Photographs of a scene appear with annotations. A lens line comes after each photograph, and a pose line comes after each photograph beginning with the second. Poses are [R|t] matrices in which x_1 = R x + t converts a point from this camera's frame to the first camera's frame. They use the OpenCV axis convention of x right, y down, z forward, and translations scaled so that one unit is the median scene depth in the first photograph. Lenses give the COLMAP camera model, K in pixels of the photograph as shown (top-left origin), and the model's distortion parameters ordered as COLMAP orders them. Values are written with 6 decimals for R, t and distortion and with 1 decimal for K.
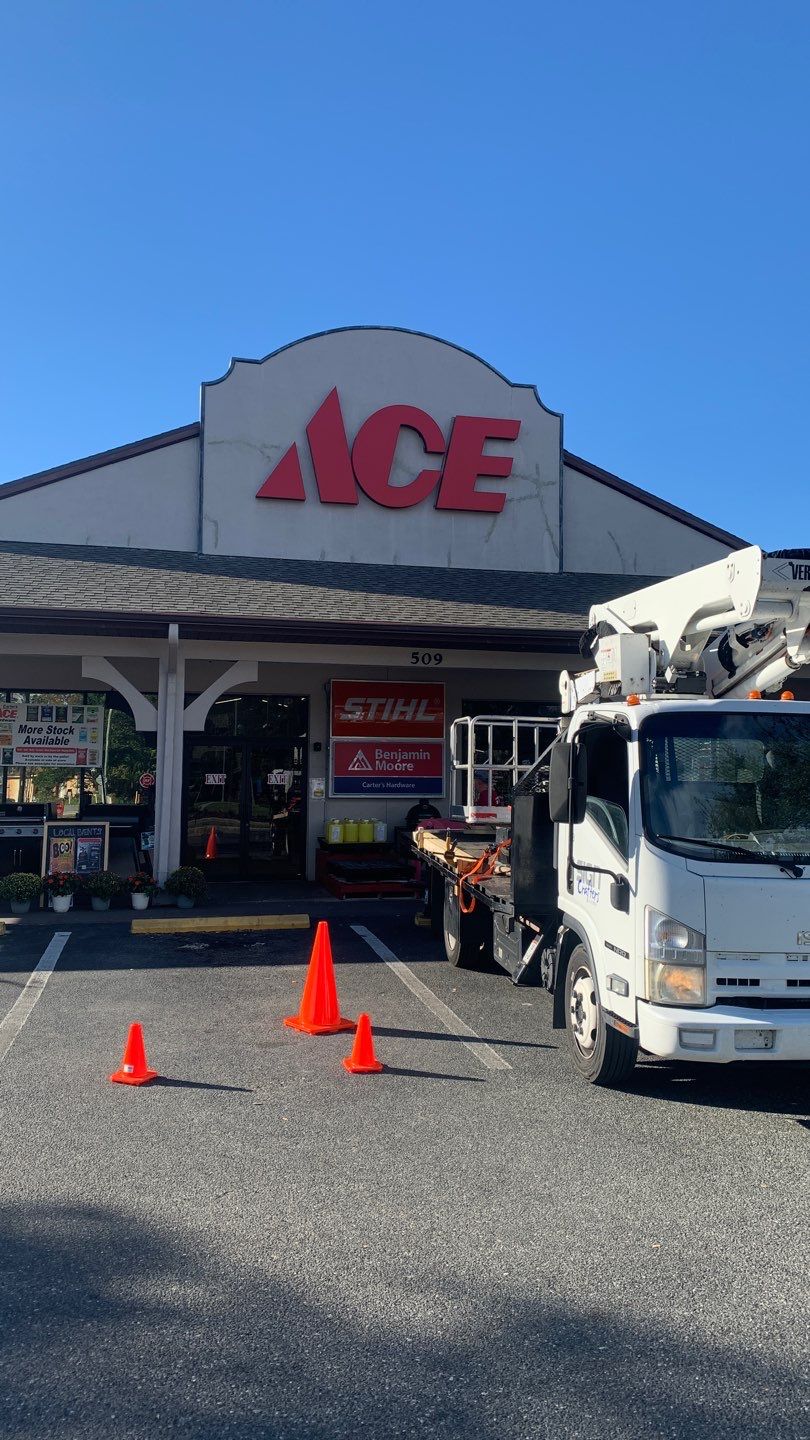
lens RADIAL K [[1110.1, 0, 416.0], [0, 1110.1, 717.4], [0, 0, 1]] dist [0.062726, -0.075117]
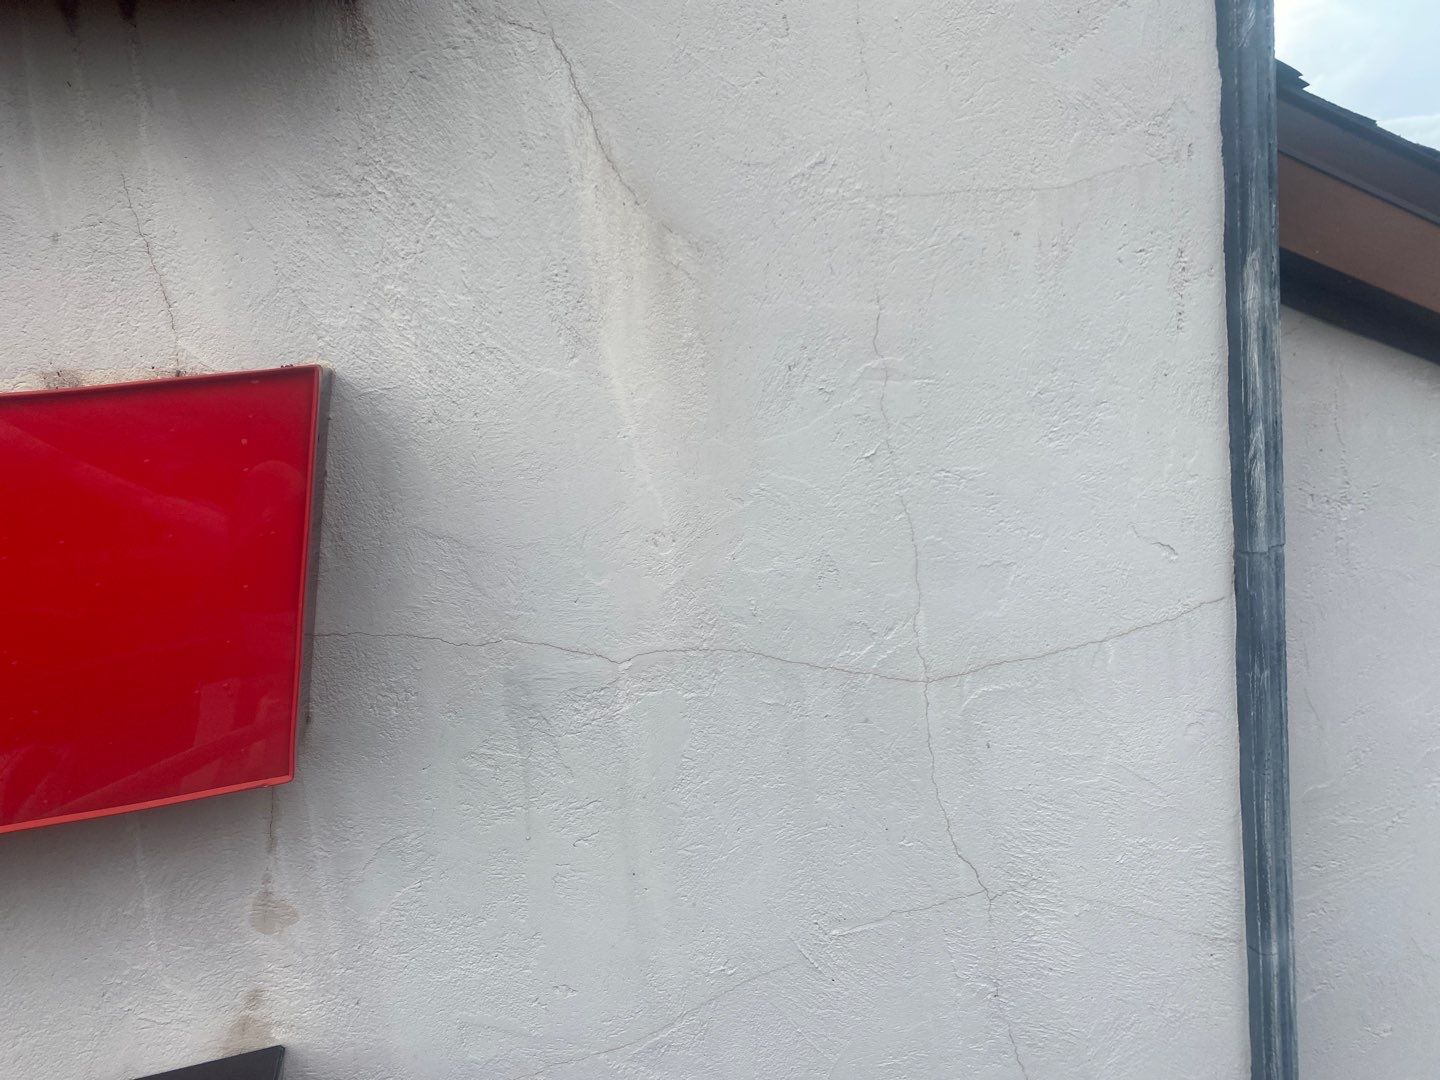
lens RADIAL K [[1184.7, 0, 719.5], [0, 1184.7, 539.1], [0, 0, 1]] dist [0.004134, -0.001761]
pose [[0.994335, -0.103490, 0.024251, 0.104350], [0.096010, 0.972353, 0.212864, -0.248920], [-0.045610, -0.209330, 0.976781, 1.000147]]
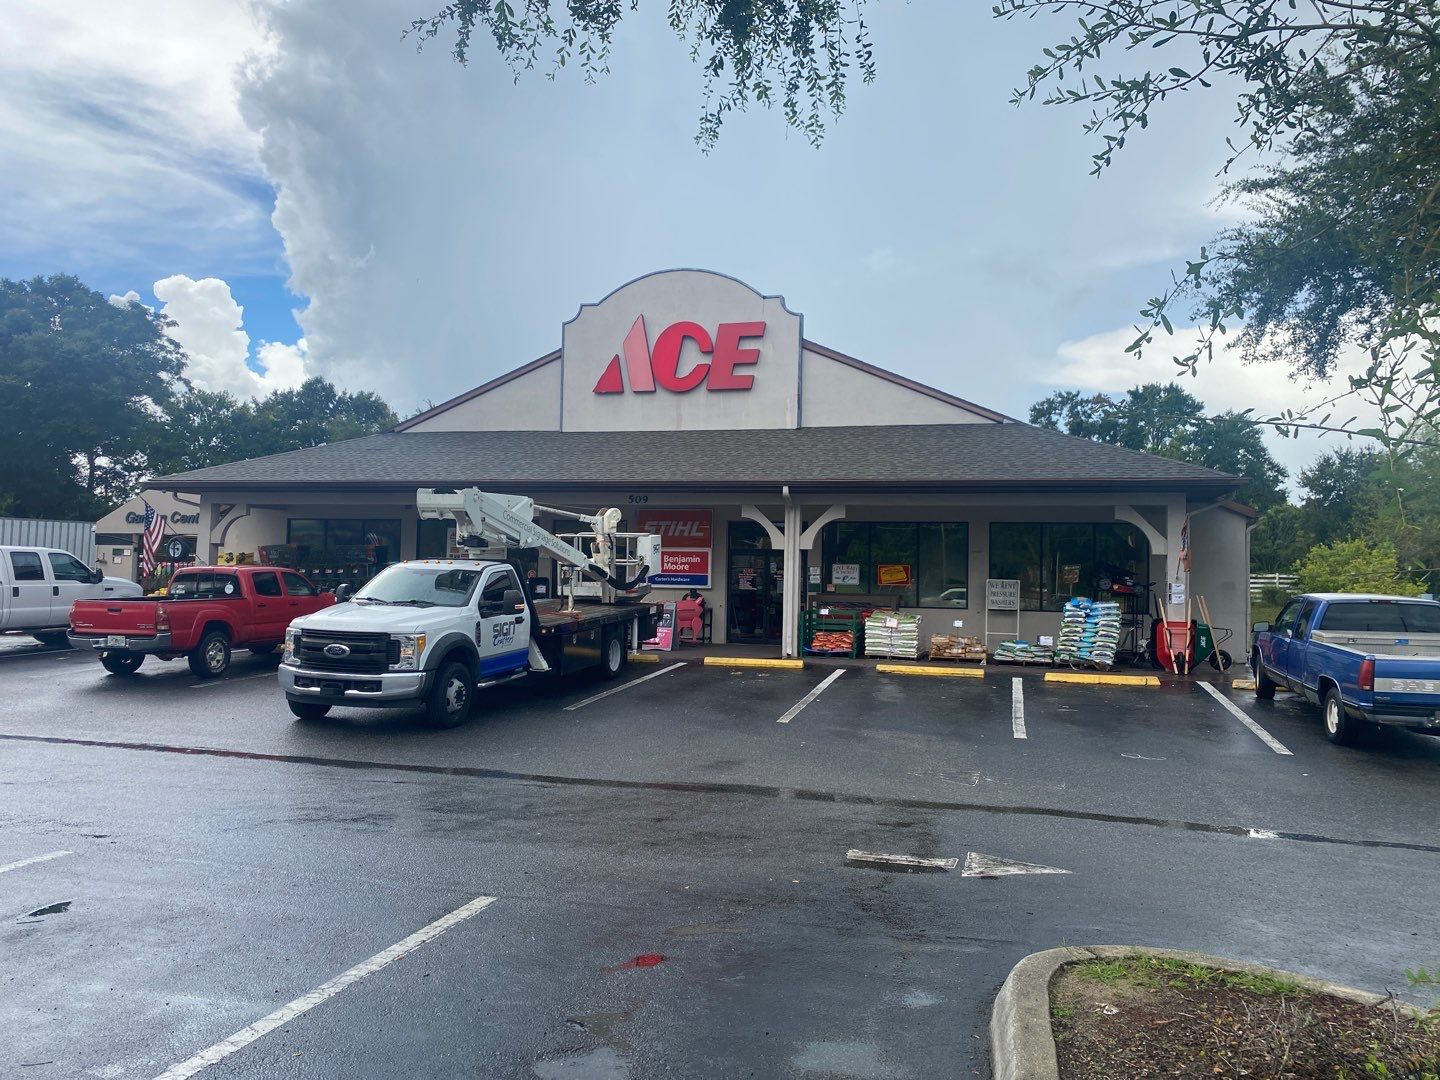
lens RADIAL K [[1107.8, 0, 733.2], [0, 1107.8, 540.9], [0, 0, 1]] dist [0.037183, -0.034522]
pose [[0.888398, -0.002792, -0.459066, 0.740449], [0.017892, 0.999432, 0.028548, -0.032250], [0.458726, -0.033575, 0.887943, -0.292189]]
